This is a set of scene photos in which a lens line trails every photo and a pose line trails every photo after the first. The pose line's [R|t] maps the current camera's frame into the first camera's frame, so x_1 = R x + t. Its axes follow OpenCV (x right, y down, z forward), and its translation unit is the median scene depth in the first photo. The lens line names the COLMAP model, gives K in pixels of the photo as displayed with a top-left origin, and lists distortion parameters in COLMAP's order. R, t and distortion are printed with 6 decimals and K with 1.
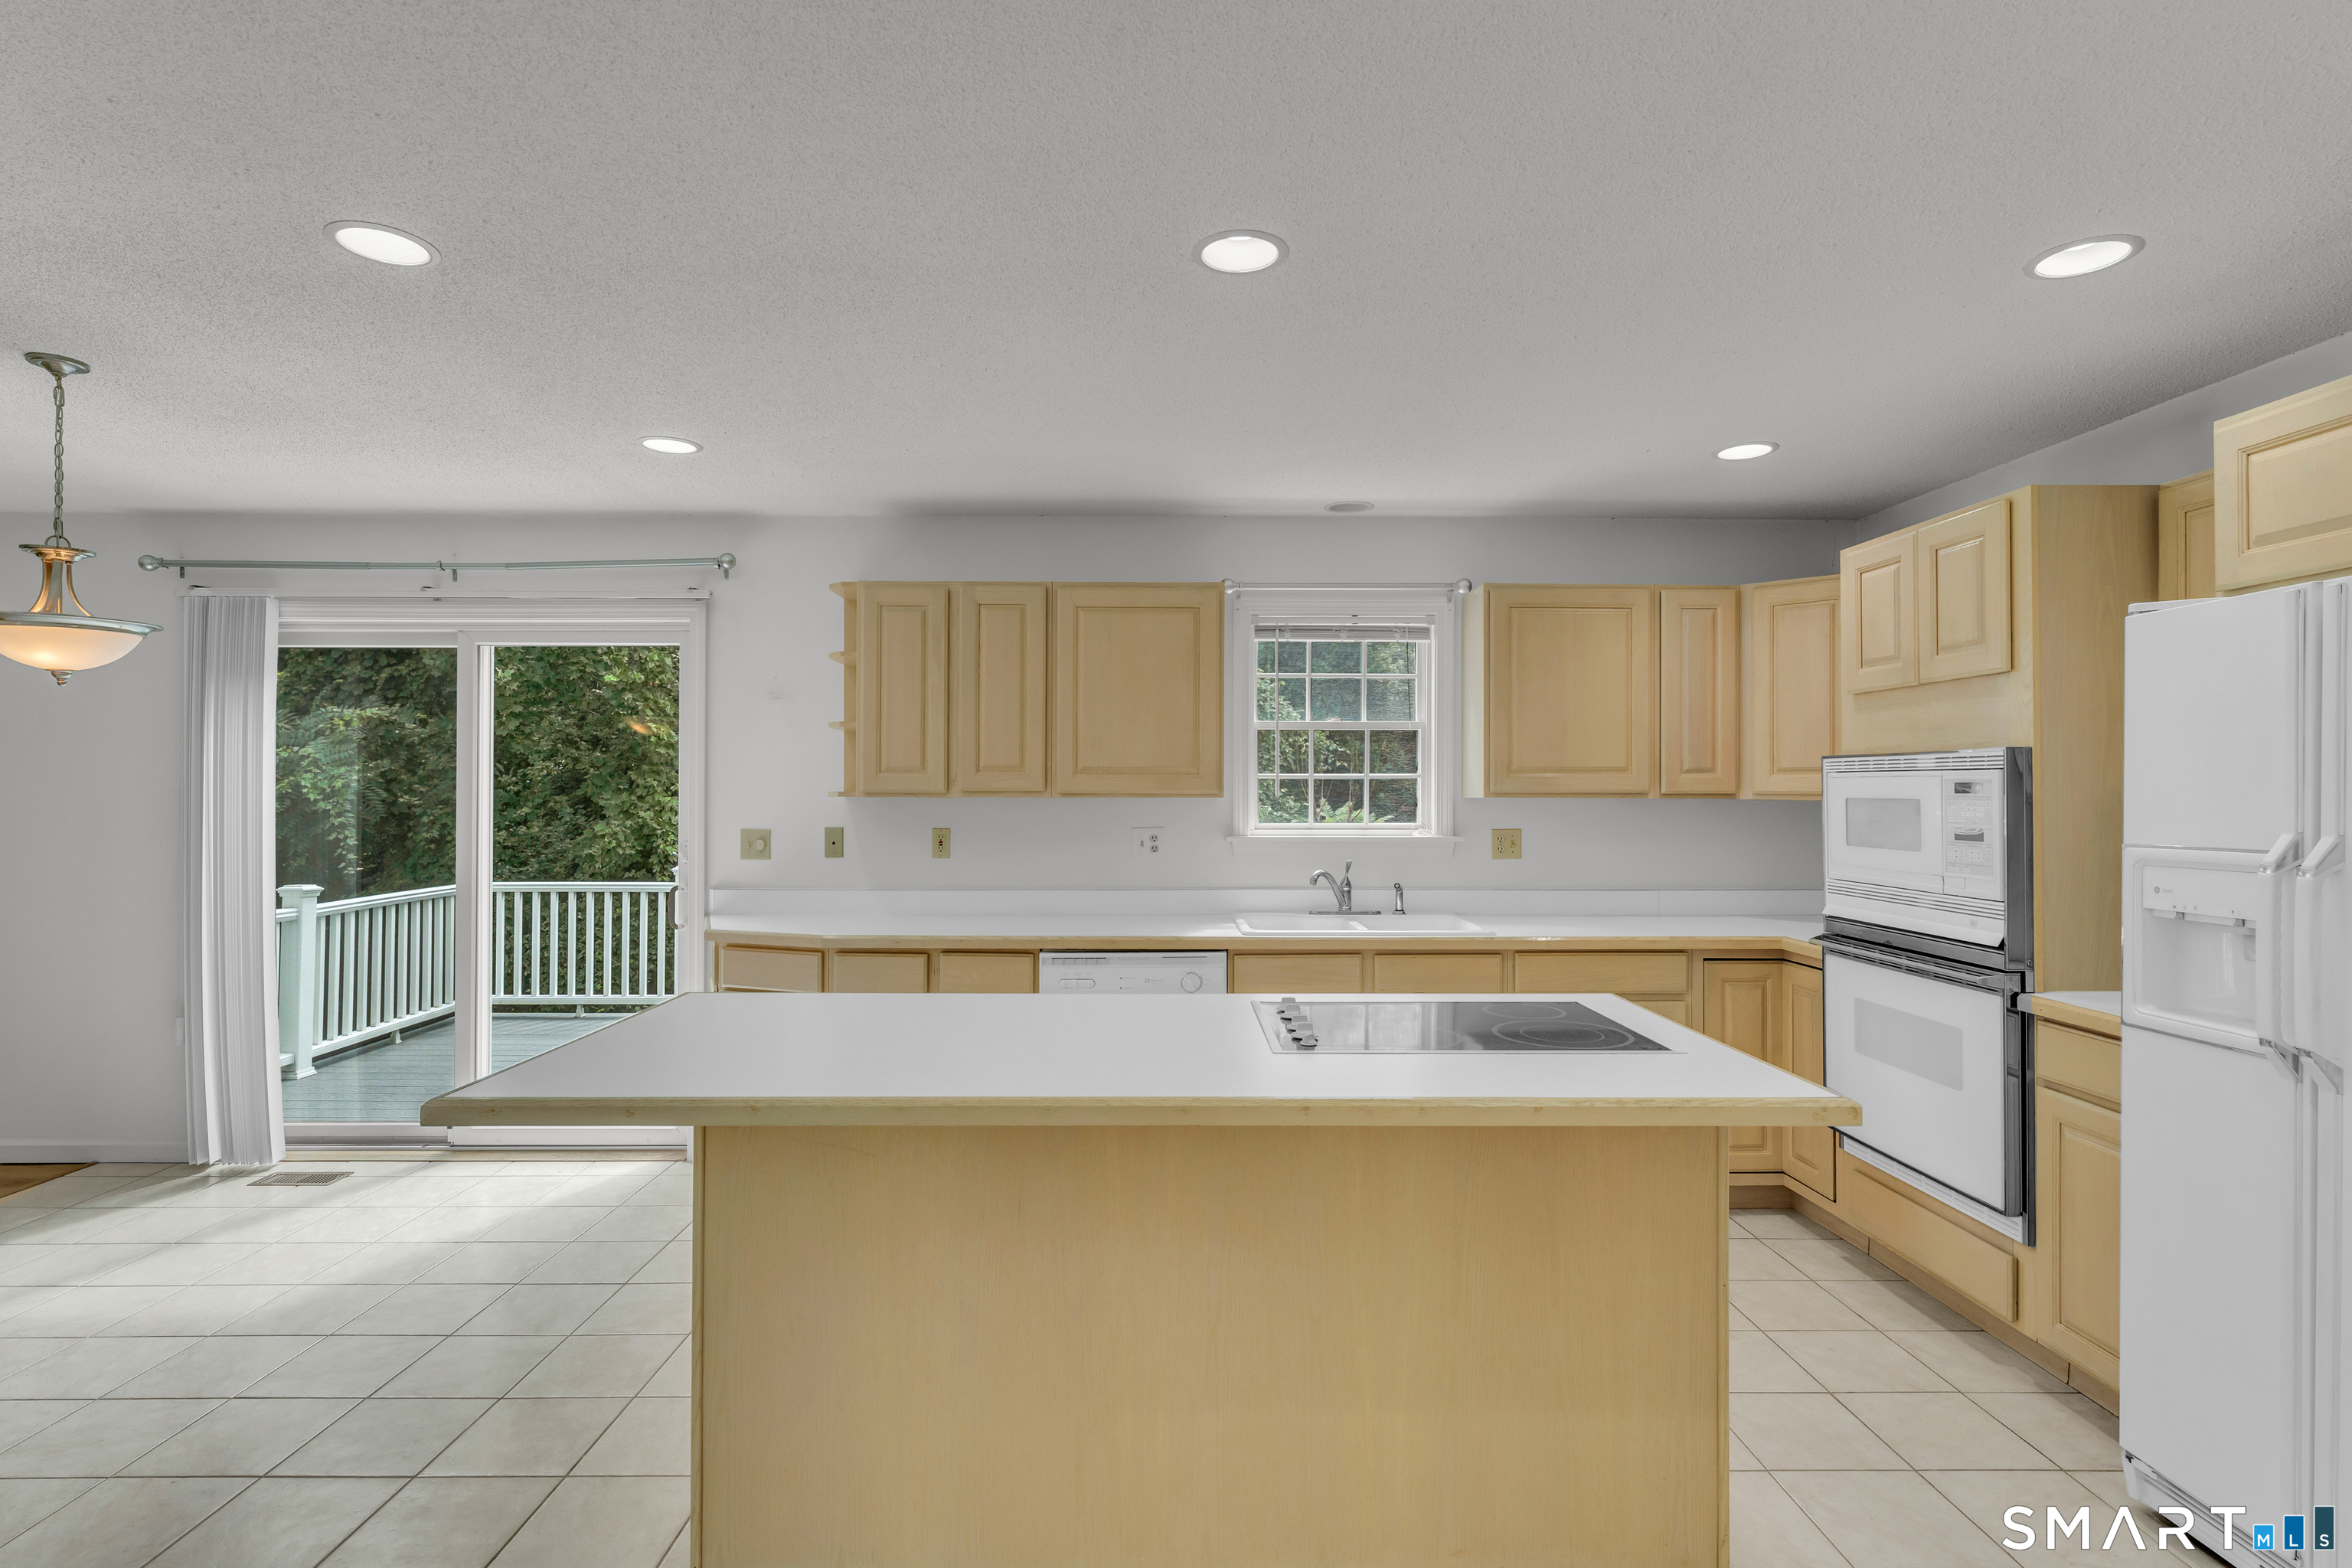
lens RADIAL K [[1157.4, 0, 1176.0], [0, 1157.4, 788.4], [0, 0, 1]] dist [0.003260, -0.001325]
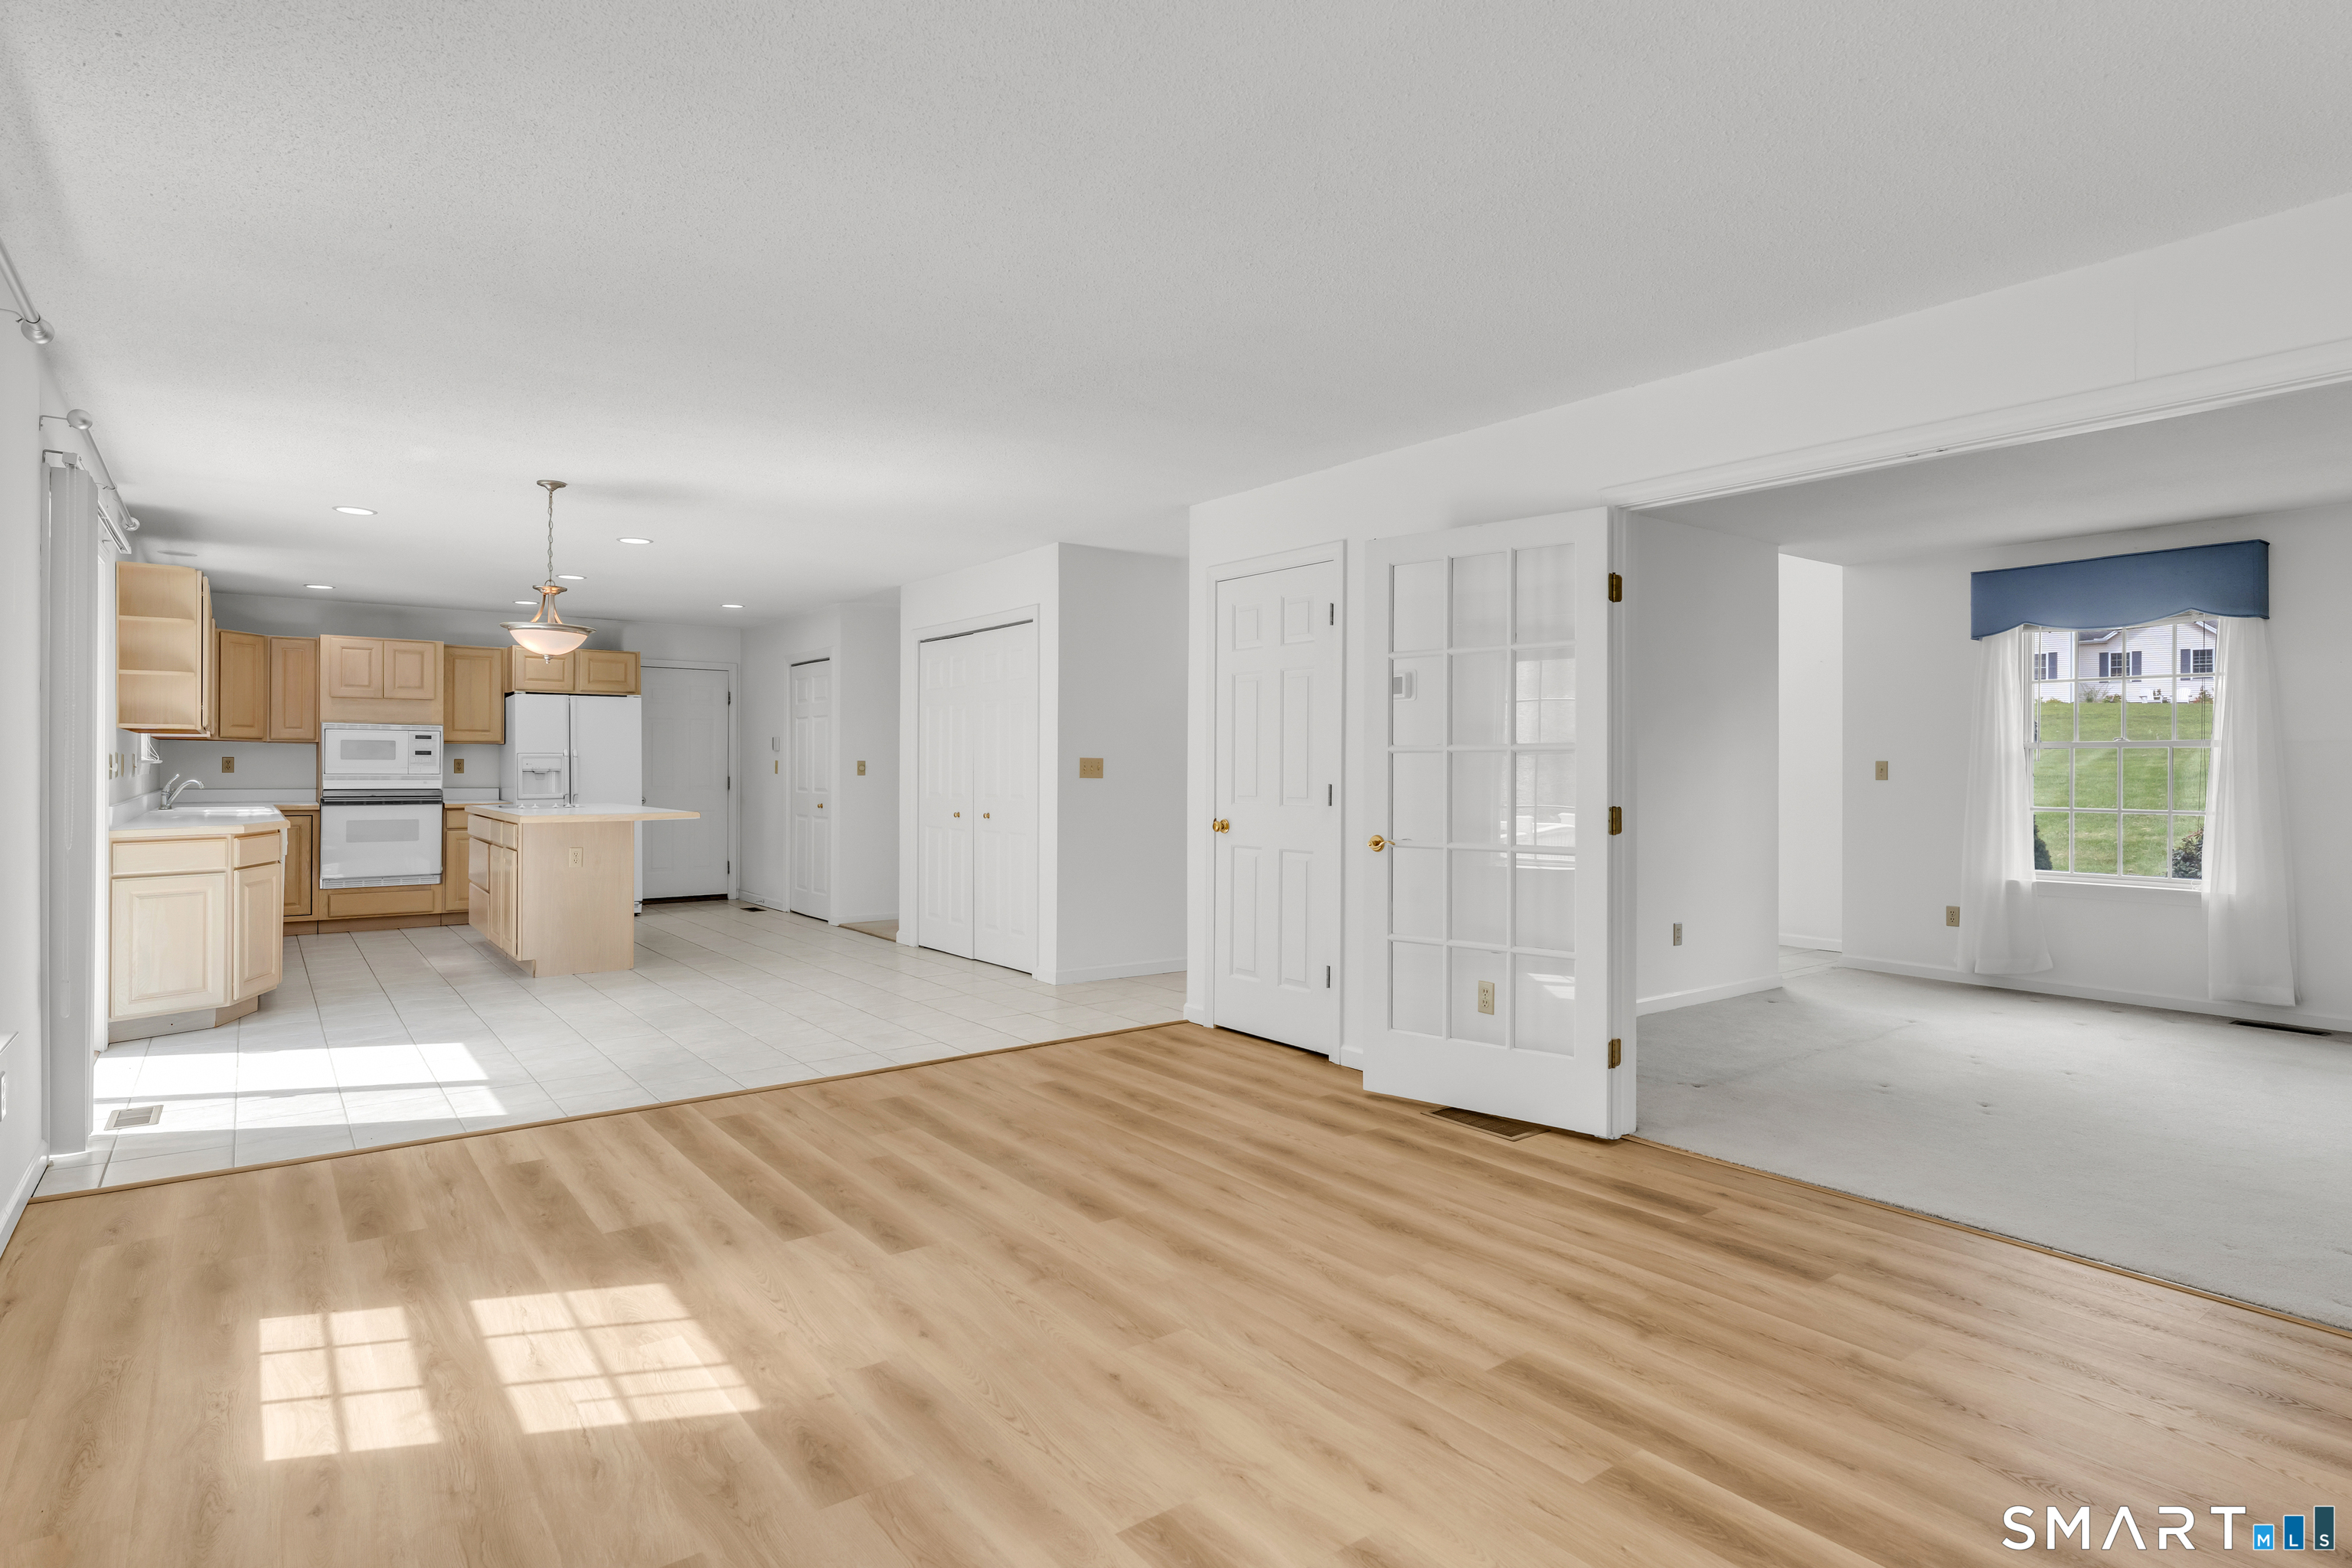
lens RADIAL K [[1234.8, 0, 1171.9], [0, 1234.8, 766.8], [0, 0, 1]] dist [-0.003800, 0.002512]
pose [[-0.589908, -0.004313, 0.807459, -2.112608], [-0.006462, 0.999979, 0.000620, 0.043067], [-0.807445, -0.004852, -0.589923, 0.926316]]
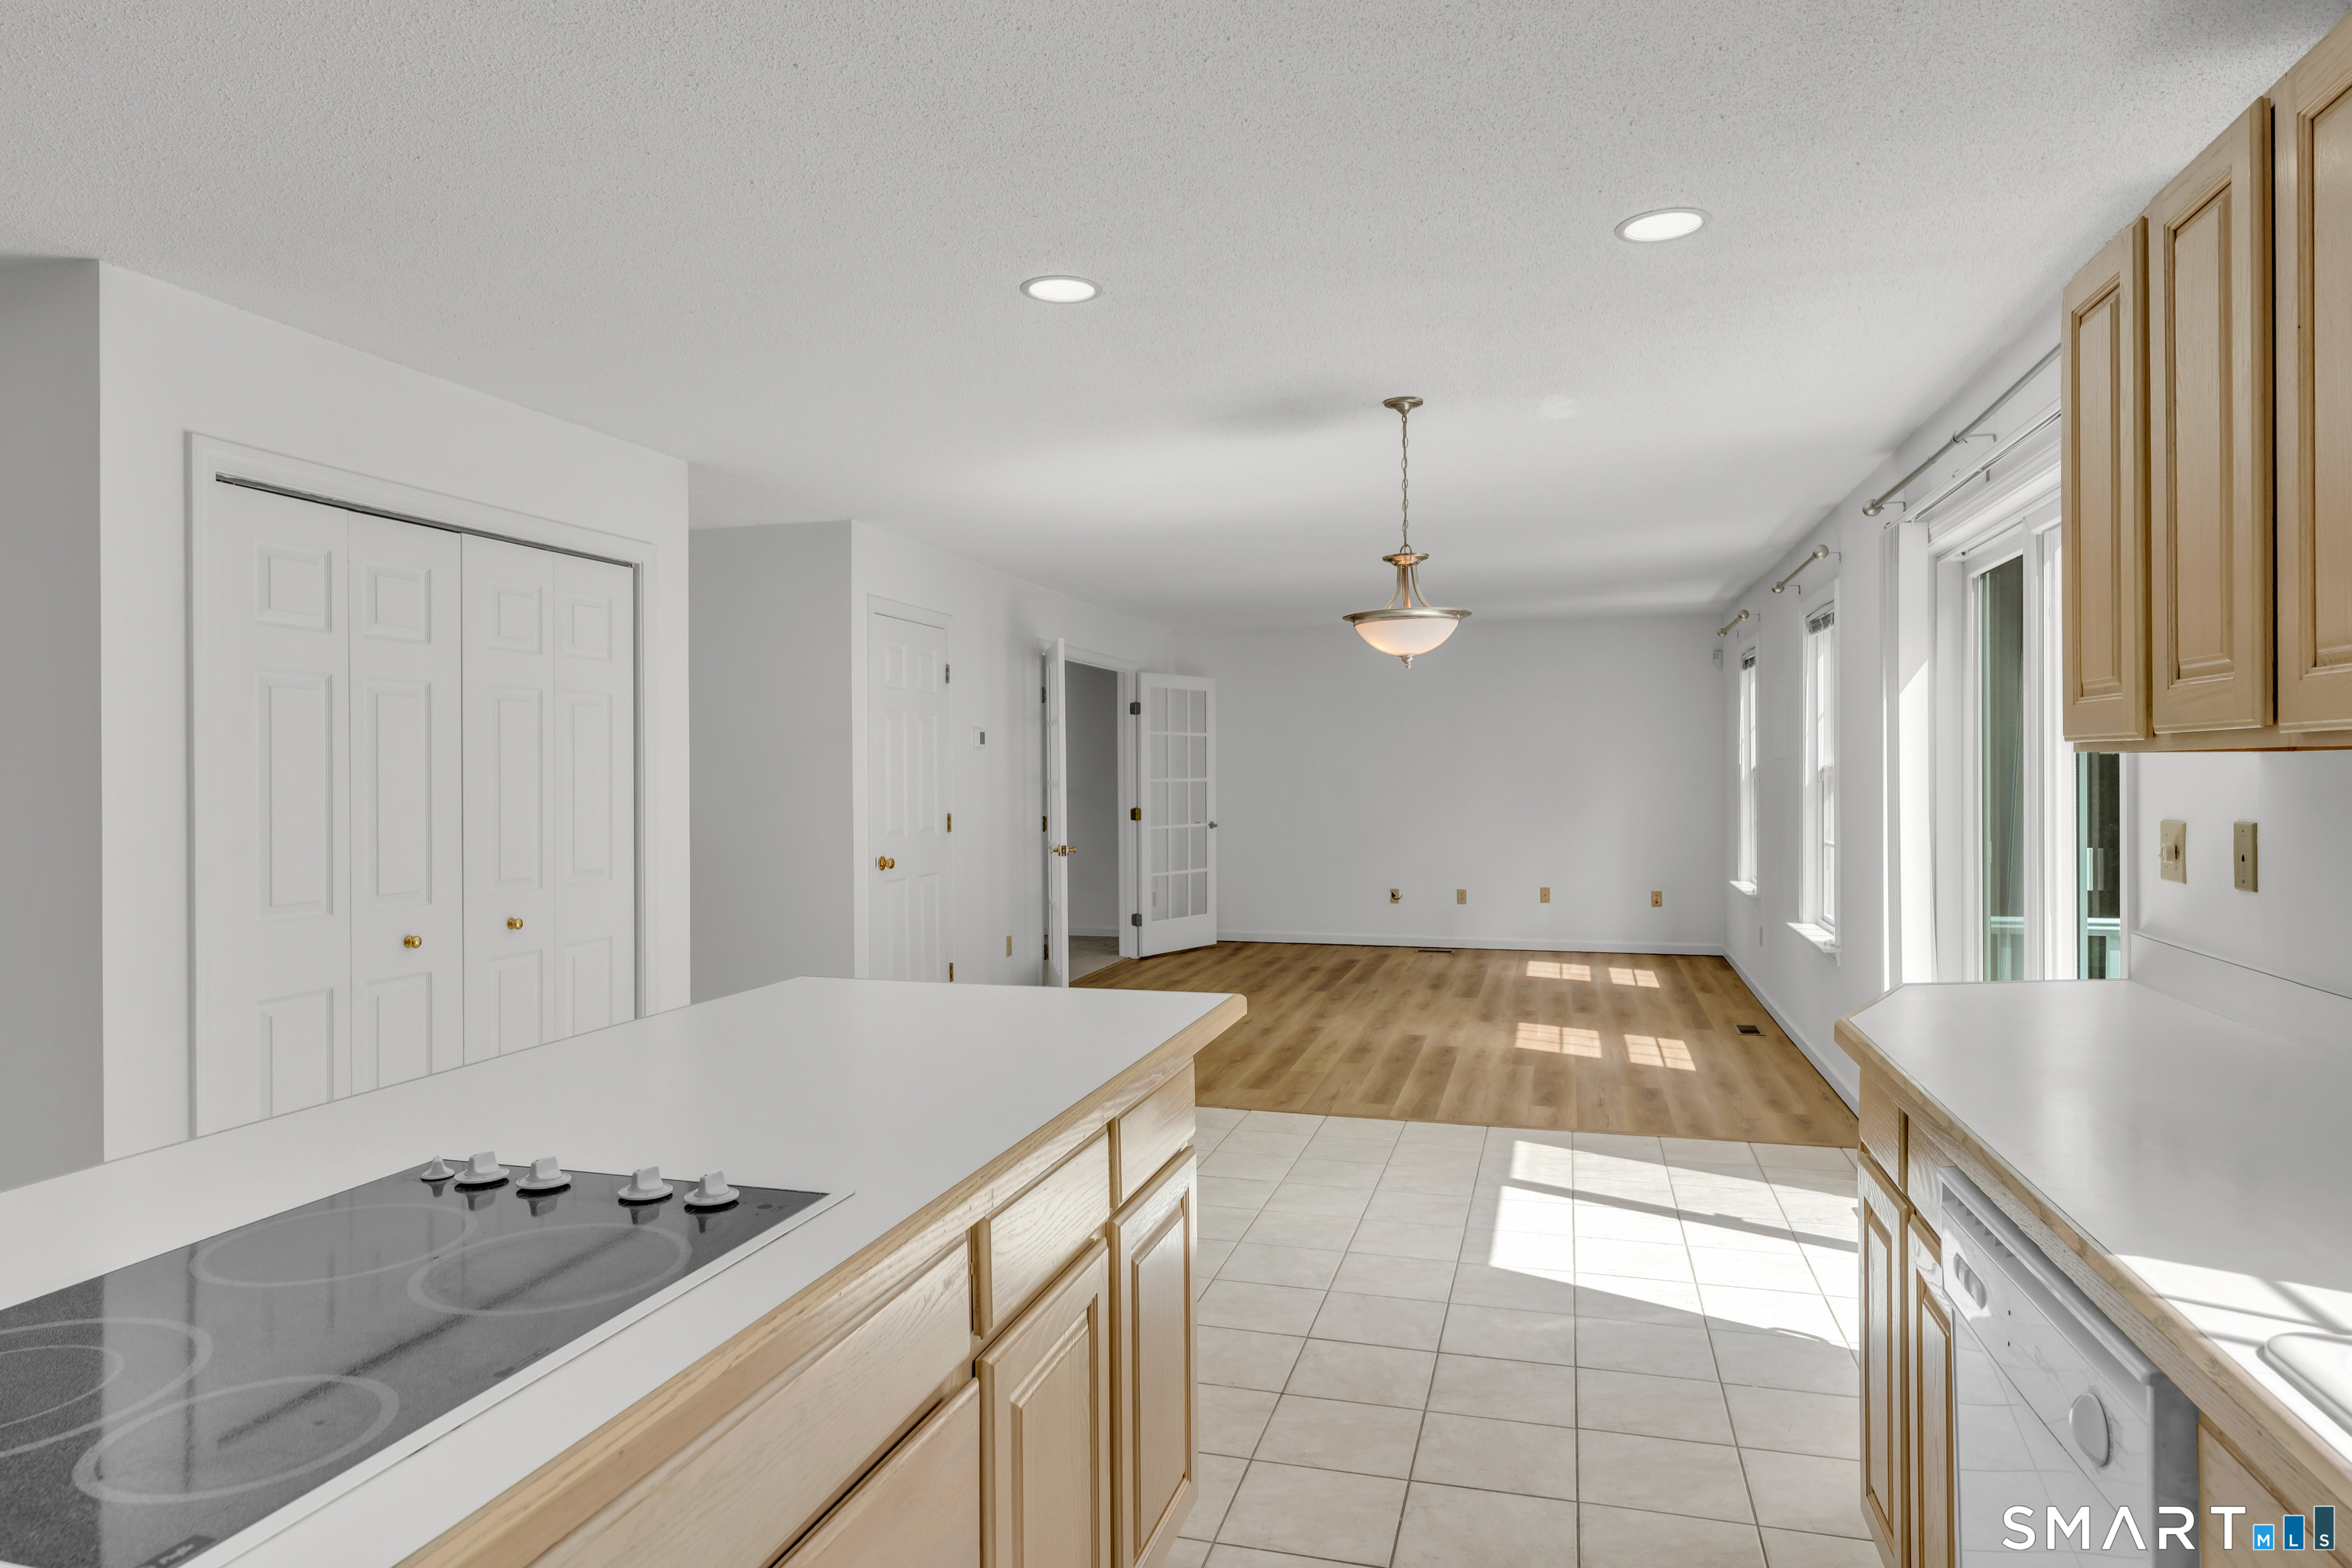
lens RADIAL K [[1396.3, 0, 1180.1], [0, 1396.3, 764.8], [0, 0, 1]] dist [-0.000579, 0.002039]
pose [[-0.276096, -0.005259, -0.961116, 0.344521], [0.006339, 0.999953, -0.007292, 0.014919], [0.961109, -0.008106, -0.276050, 0.807866]]
